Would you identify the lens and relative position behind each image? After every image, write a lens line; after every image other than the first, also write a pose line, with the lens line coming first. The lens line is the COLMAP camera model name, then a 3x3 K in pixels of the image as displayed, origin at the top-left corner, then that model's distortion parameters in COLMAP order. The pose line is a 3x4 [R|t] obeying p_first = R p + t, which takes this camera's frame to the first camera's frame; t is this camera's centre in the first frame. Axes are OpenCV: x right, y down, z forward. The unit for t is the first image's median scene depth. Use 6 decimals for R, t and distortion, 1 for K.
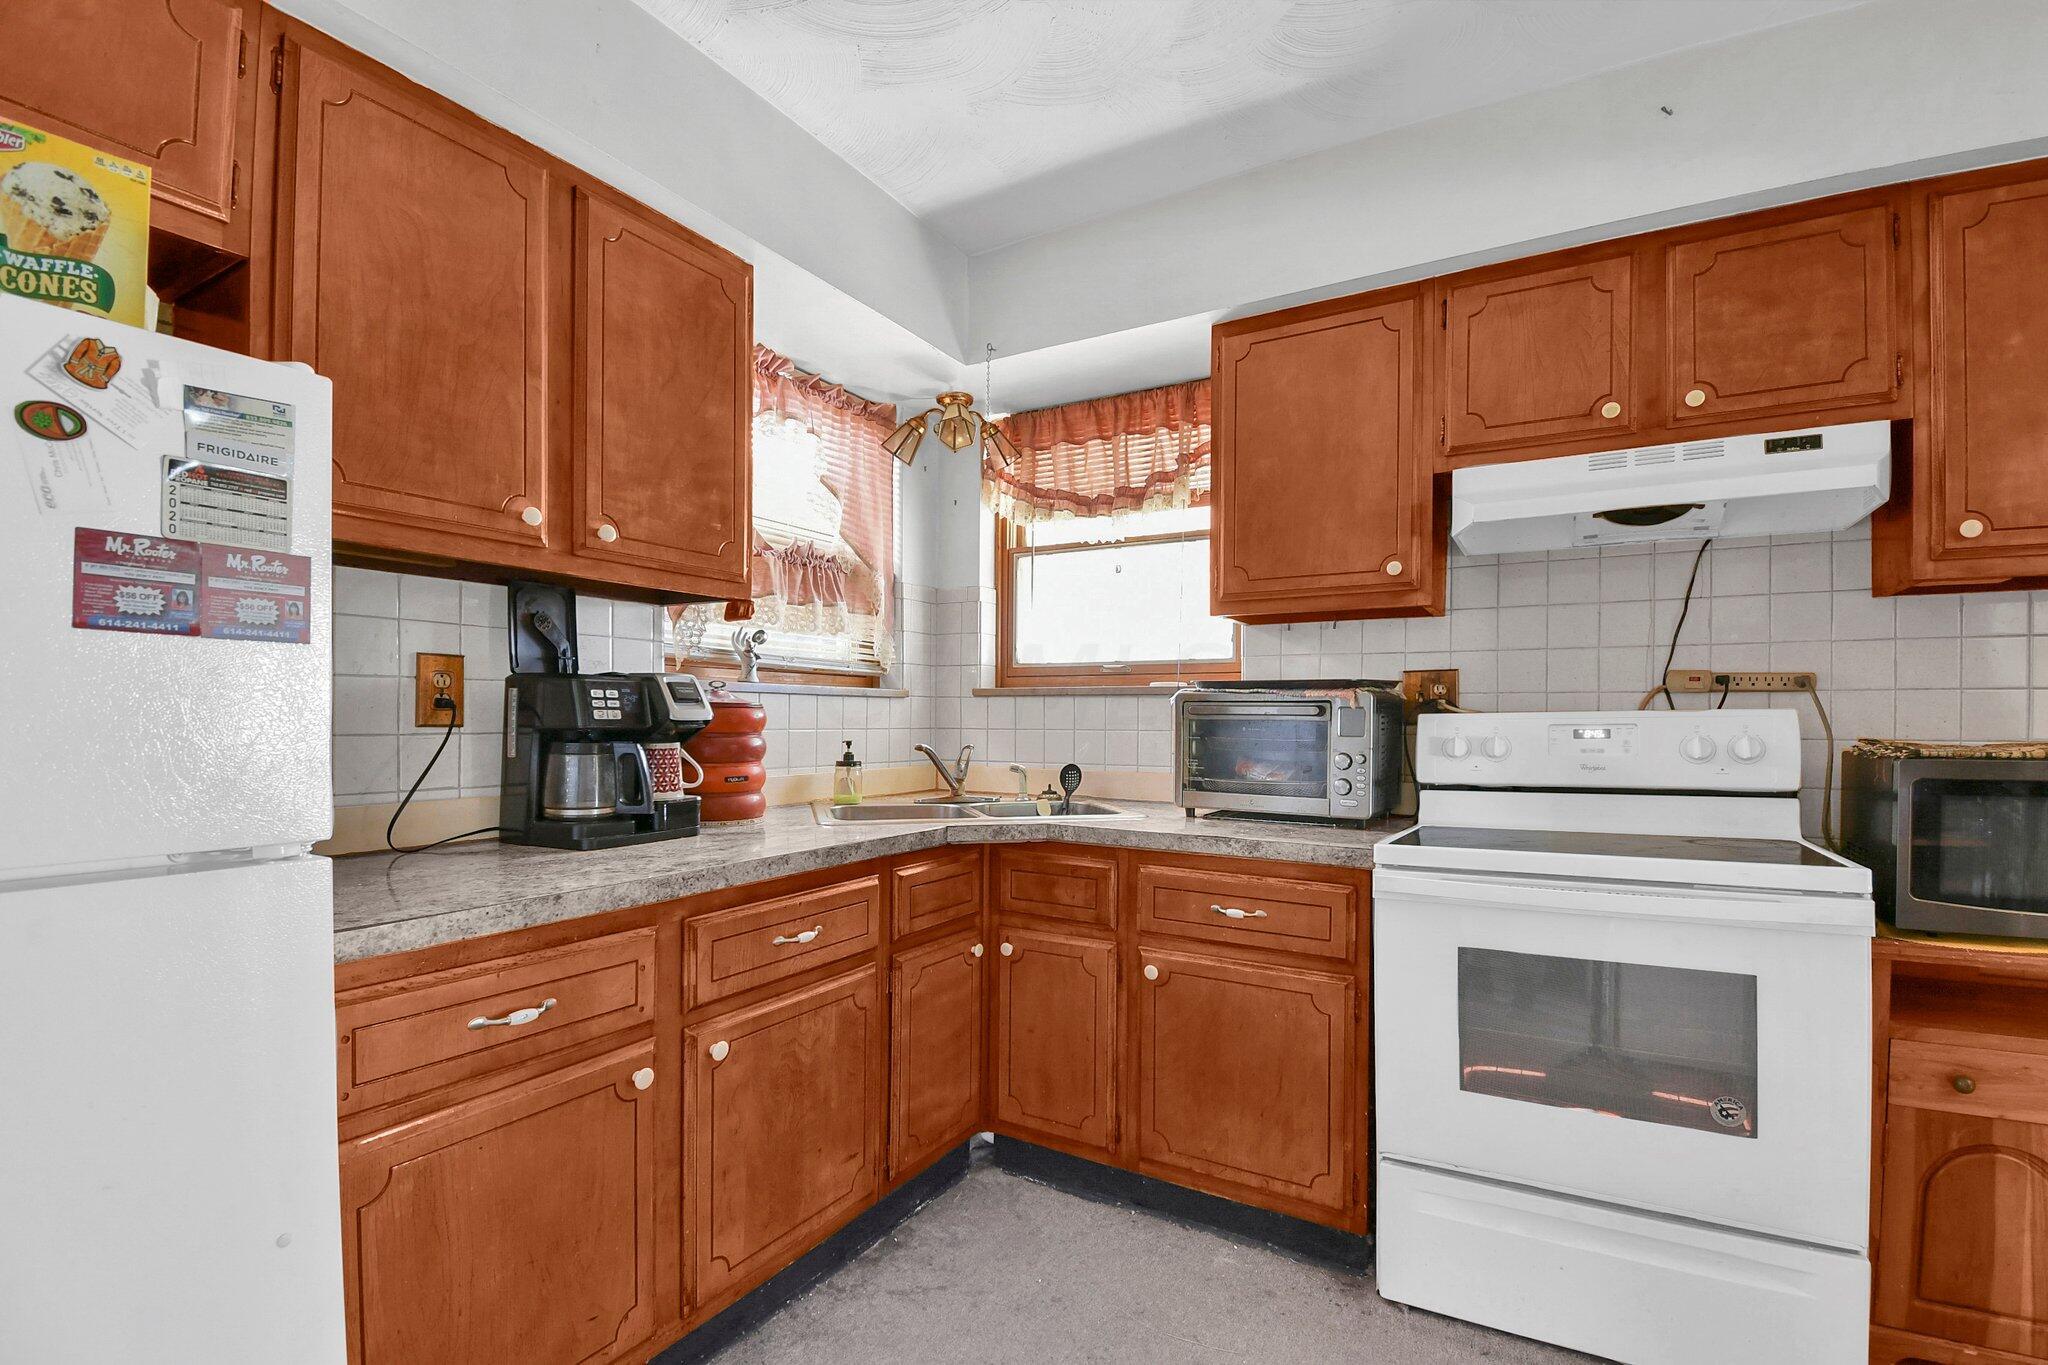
lens RADIAL K [[922.3, 0, 1032.5], [0, 922.3, 720.4], [0, 0, 1]] dist [-0.005016, -0.003265]
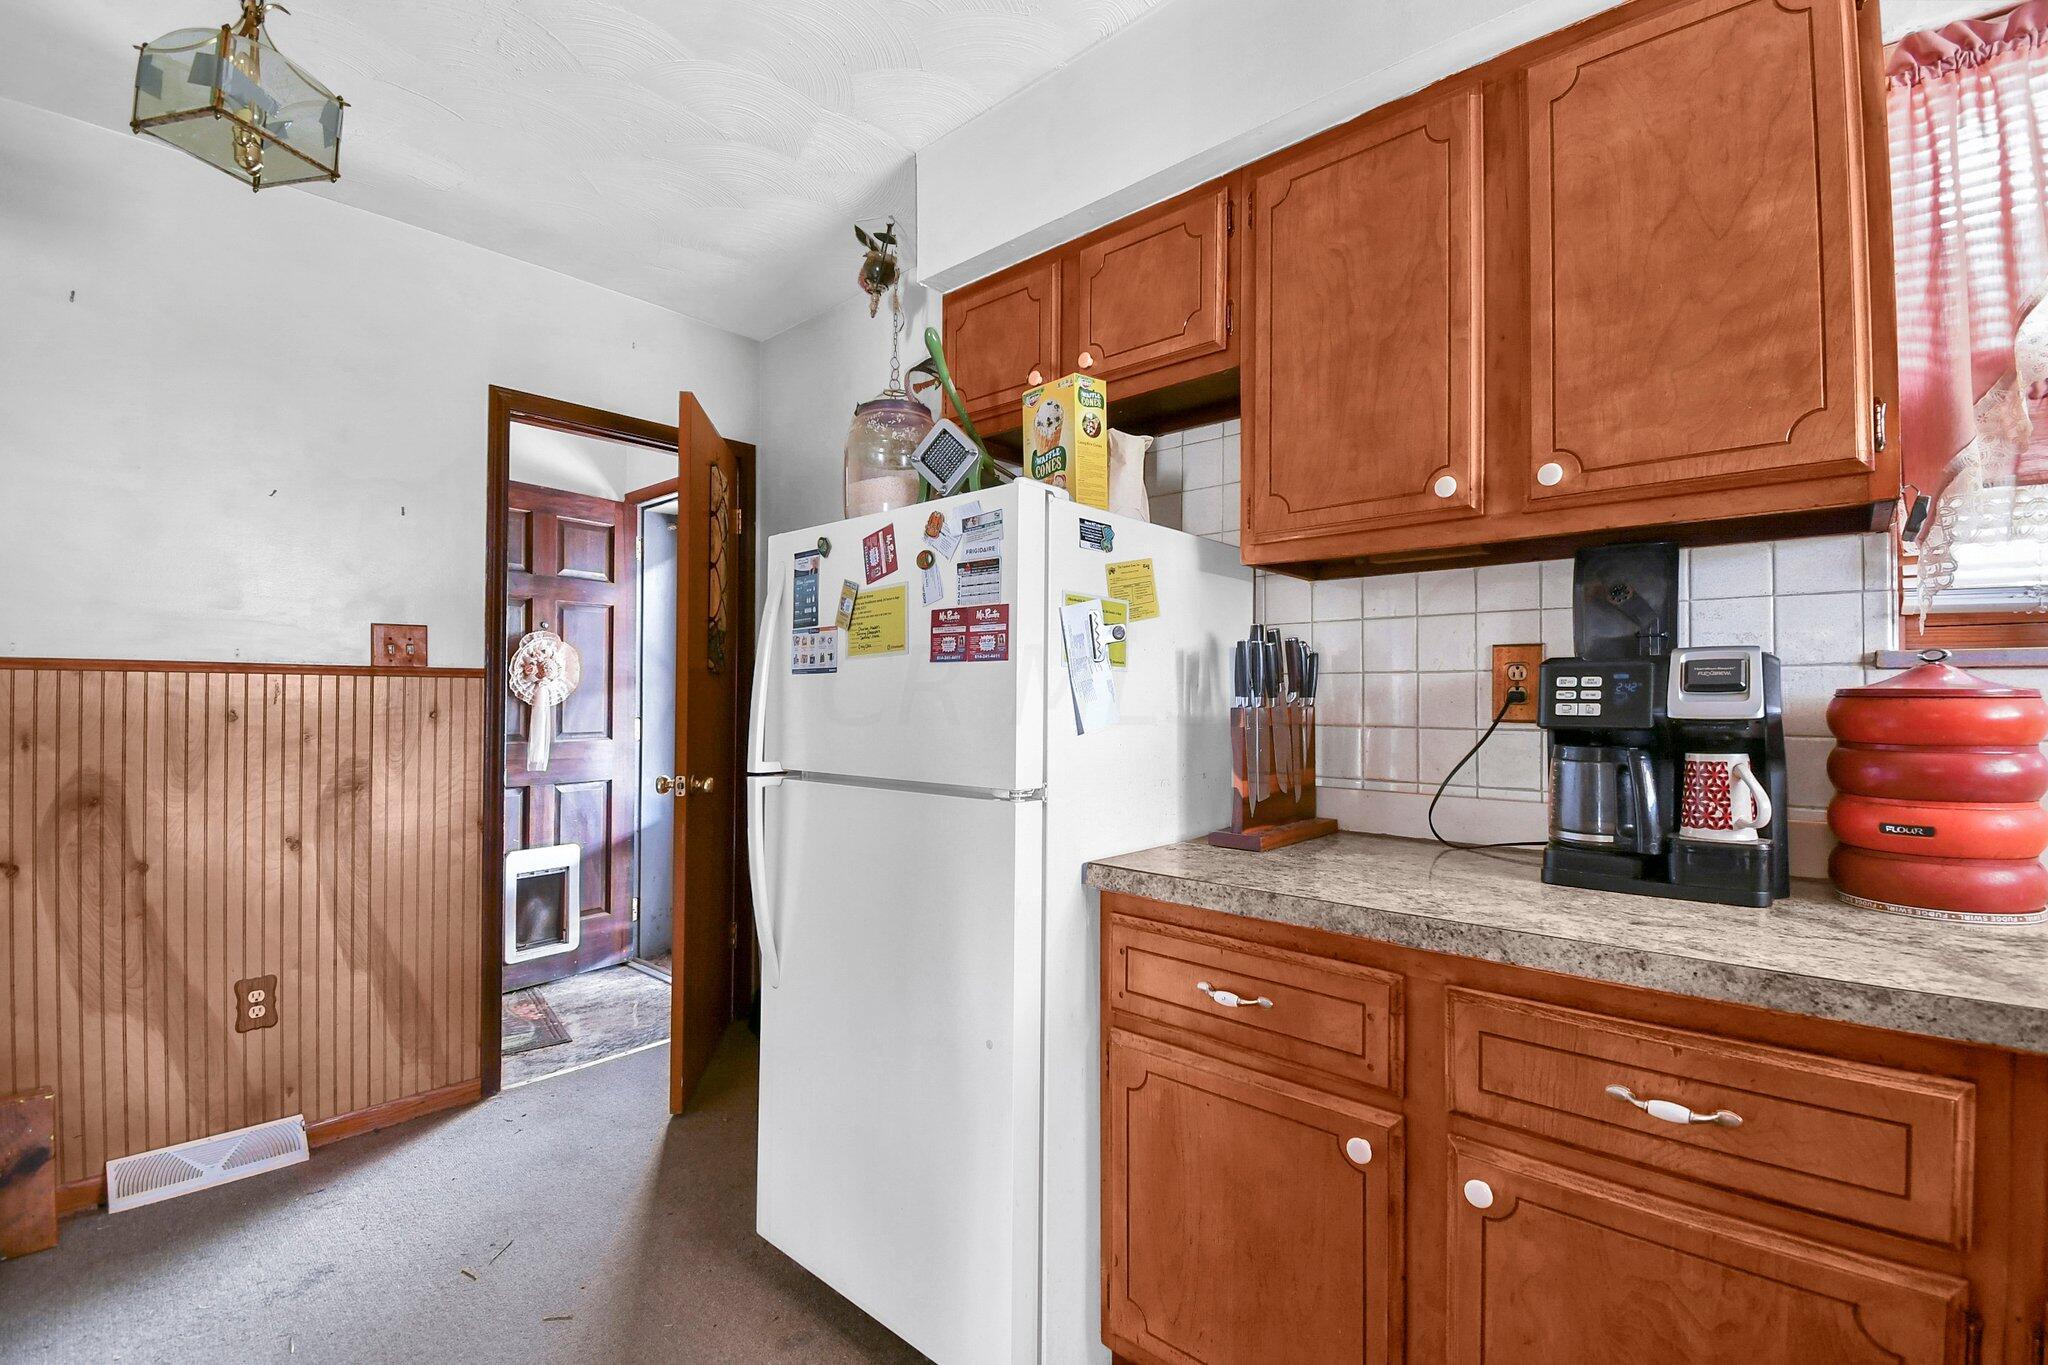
lens RADIAL K [[922.3, 0, 1028.7], [0, 922.3, 684.7], [0, 0, 1]] dist [-0.005016, -0.003265]
pose [[-0.211040, -0.024022, -0.977182, 0.464428], [-0.010830, 0.999694, -0.022237, -0.006080], [0.977417, 0.005890, -0.211236, 0.897891]]
